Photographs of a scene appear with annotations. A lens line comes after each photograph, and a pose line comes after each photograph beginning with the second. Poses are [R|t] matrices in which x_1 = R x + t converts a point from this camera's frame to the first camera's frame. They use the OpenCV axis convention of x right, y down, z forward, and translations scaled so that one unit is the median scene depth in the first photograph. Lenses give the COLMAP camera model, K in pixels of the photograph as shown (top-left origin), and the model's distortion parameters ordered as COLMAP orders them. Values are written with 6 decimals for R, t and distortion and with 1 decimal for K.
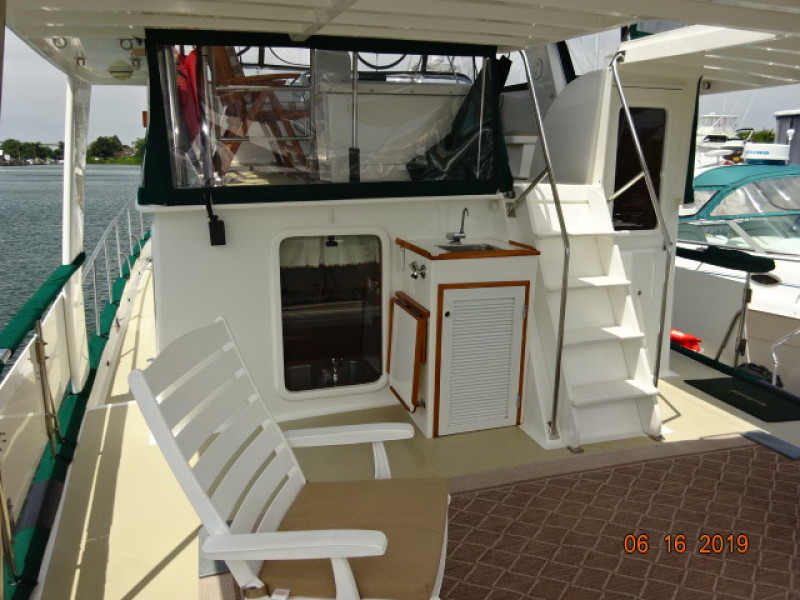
lens RADIAL K [[613.8, 0, 403.8], [0, 613.8, 297.8], [0, 0, 1]] dist [-0.011648, 0.000975]
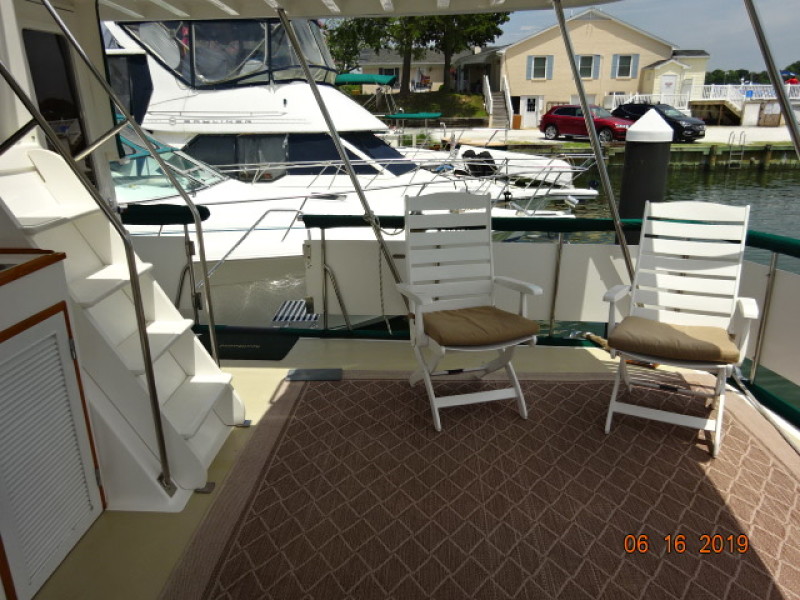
lens RADIAL K [[587.8, 0, 402.9], [0, 587.8, 295.3], [0, 0, 1]] dist [0.003260, -0.001884]
pose [[0.344148, -0.297063, 0.890683, -0.216566], [0.213291, 0.948563, 0.233955, -0.101273], [-0.914368, 0.109459, 0.389807, 0.439025]]
